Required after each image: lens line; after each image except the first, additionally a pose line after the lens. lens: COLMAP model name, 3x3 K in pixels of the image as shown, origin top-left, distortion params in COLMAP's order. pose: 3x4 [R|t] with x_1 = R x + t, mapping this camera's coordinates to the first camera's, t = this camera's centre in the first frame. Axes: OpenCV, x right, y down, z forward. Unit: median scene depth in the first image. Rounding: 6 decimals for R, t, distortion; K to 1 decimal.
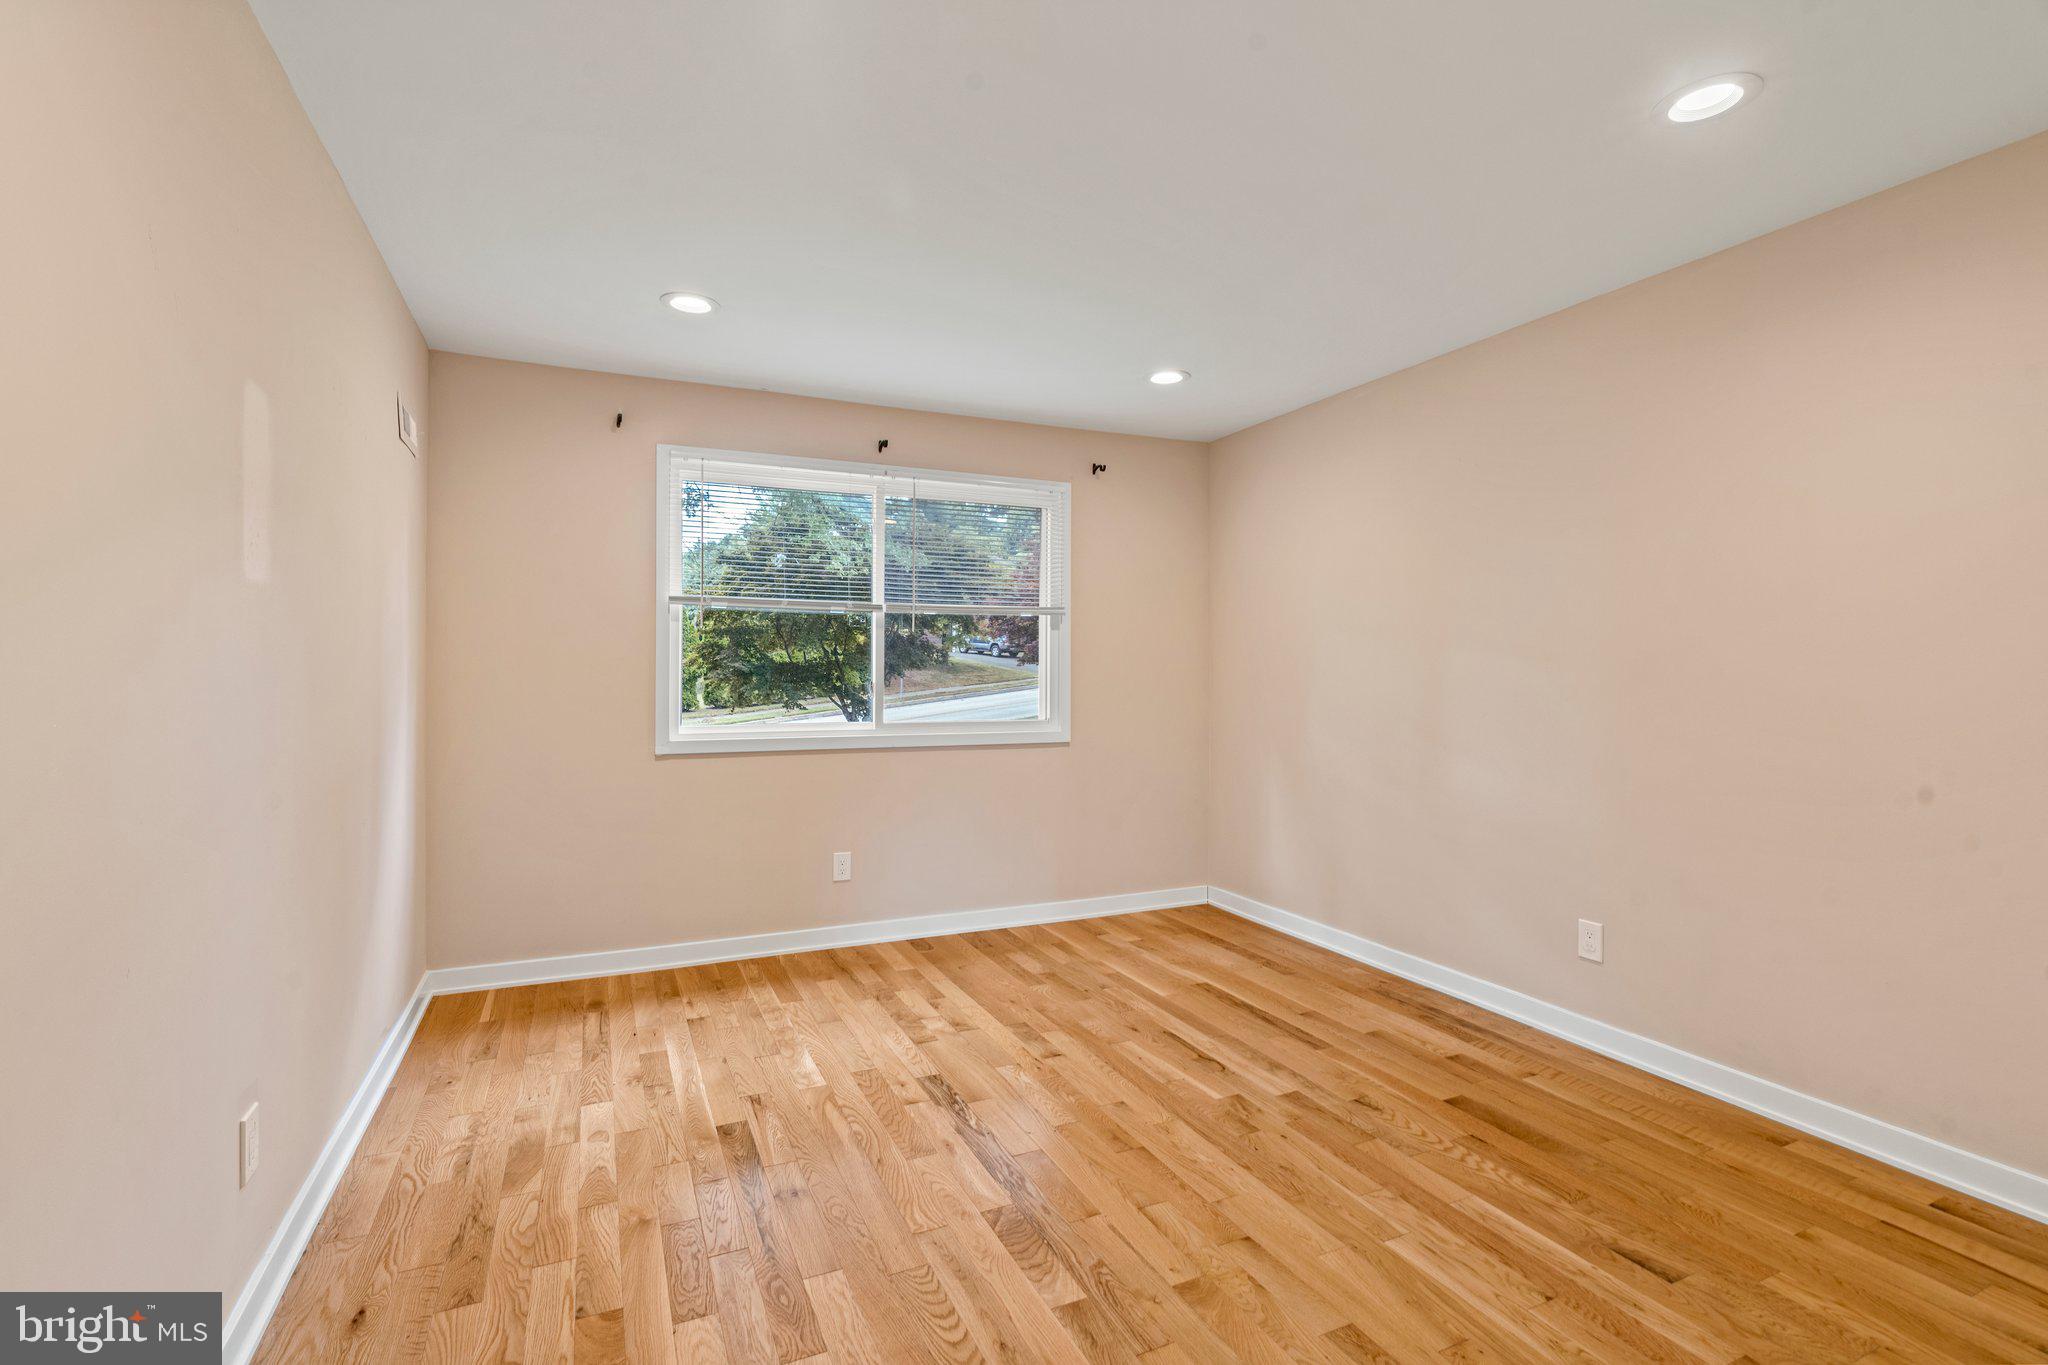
lens RADIAL K [[954.3, 0, 1016.8], [0, 954.3, 675.7], [0, 0, 1]] dist [-0.006316, 0.001141]
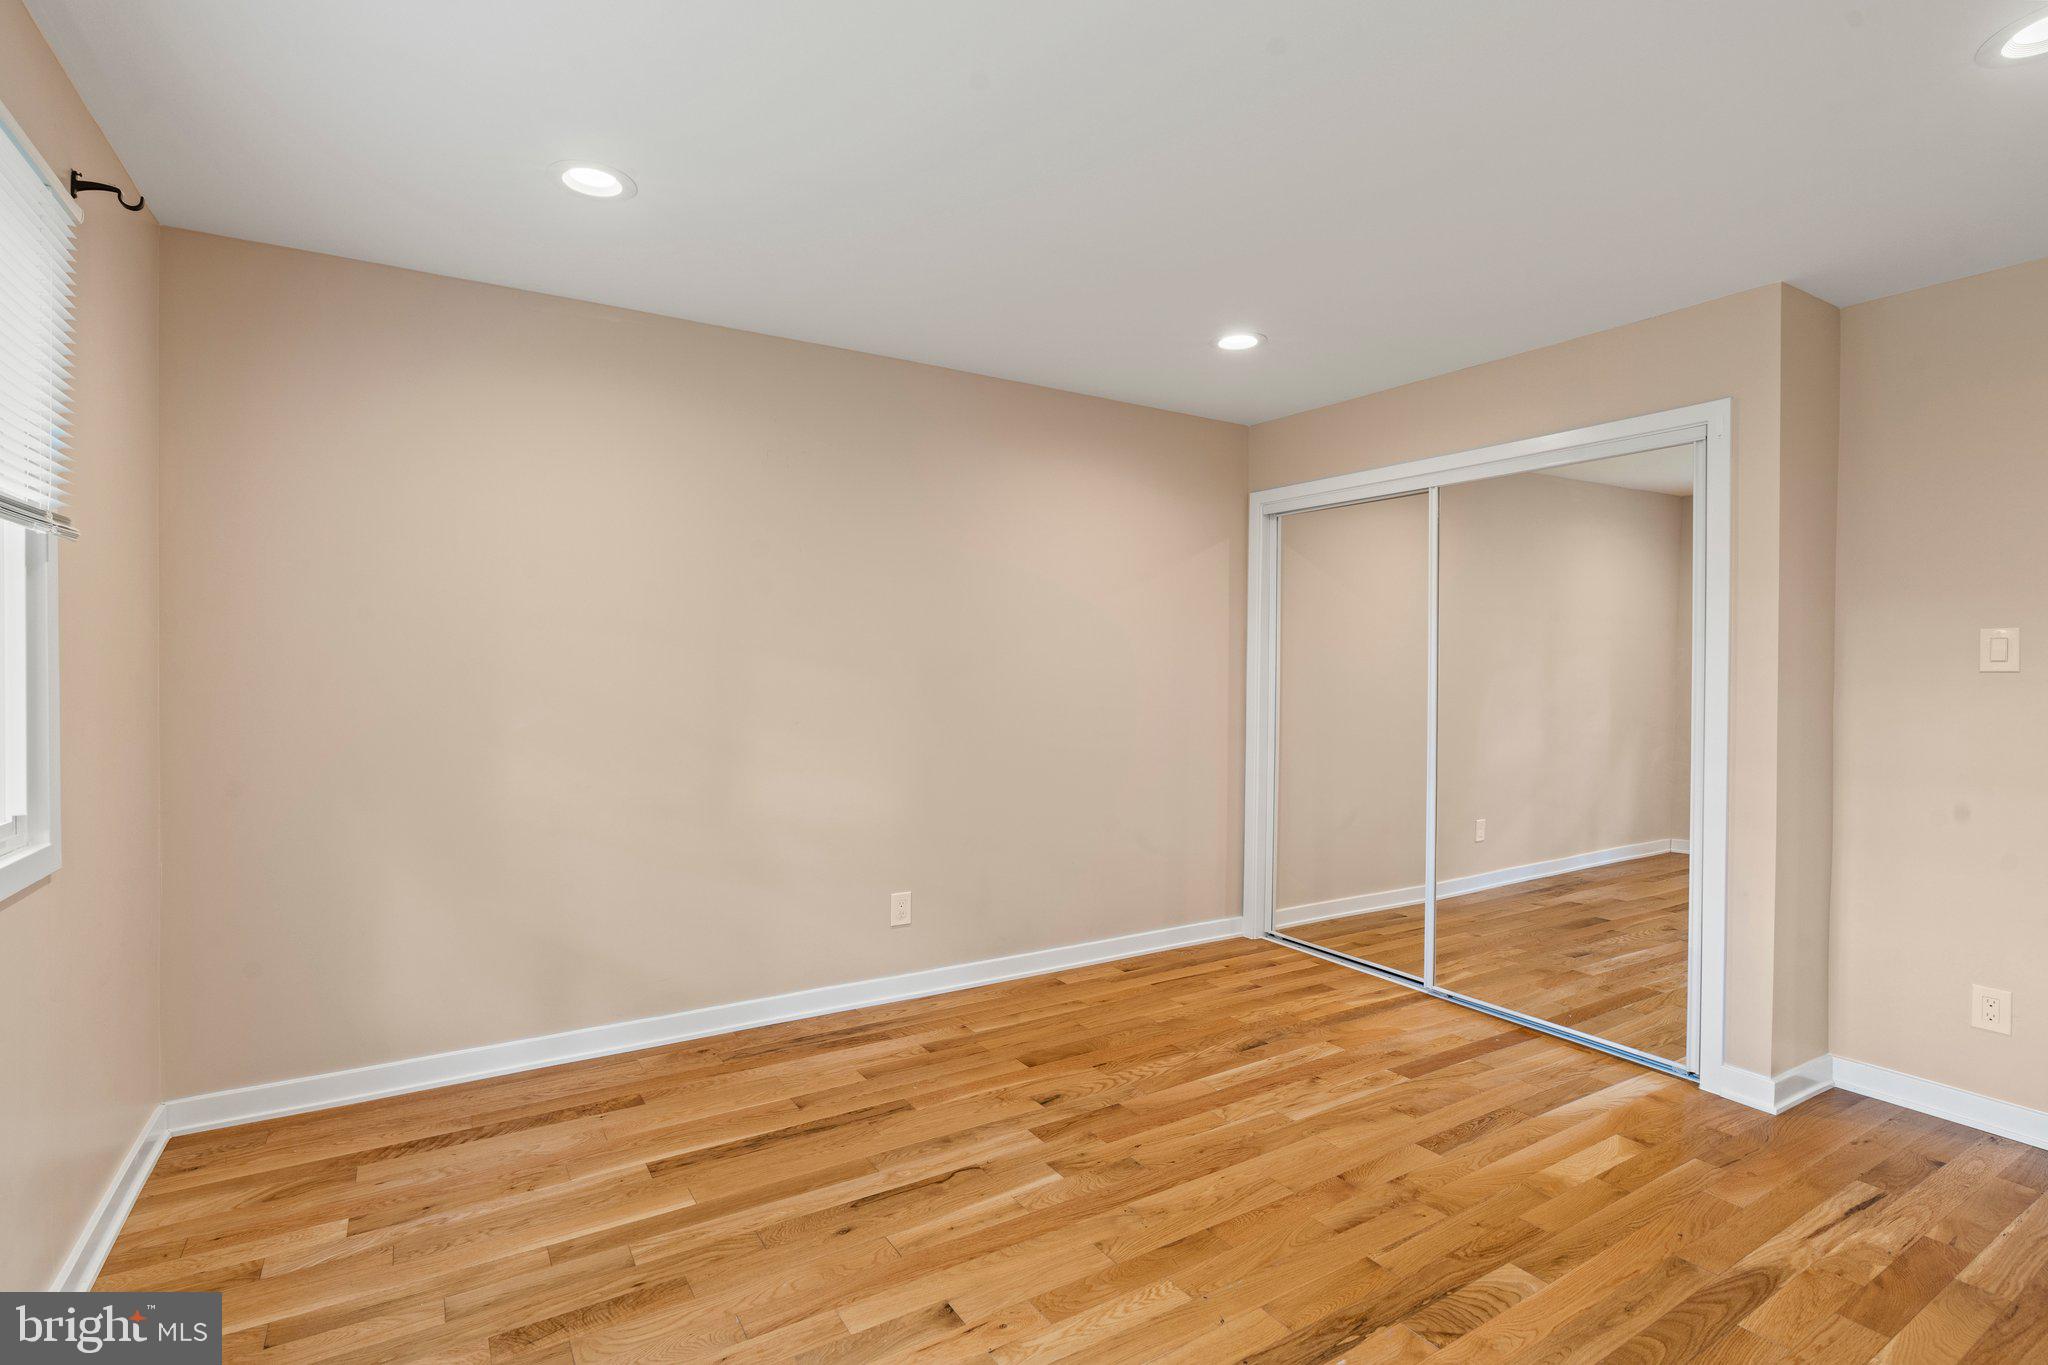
lens RADIAL K [[954.3, 0, 1012.3], [0, 954.3, 683.6], [0, 0, 1]] dist [-0.006316, 0.001141]
pose [[-0.127886, -0.018848, 0.991610, -0.556086], [-0.002312, 0.999822, 0.018706, -0.009235], [-0.991786, 0.000100, -0.127907, 1.042418]]
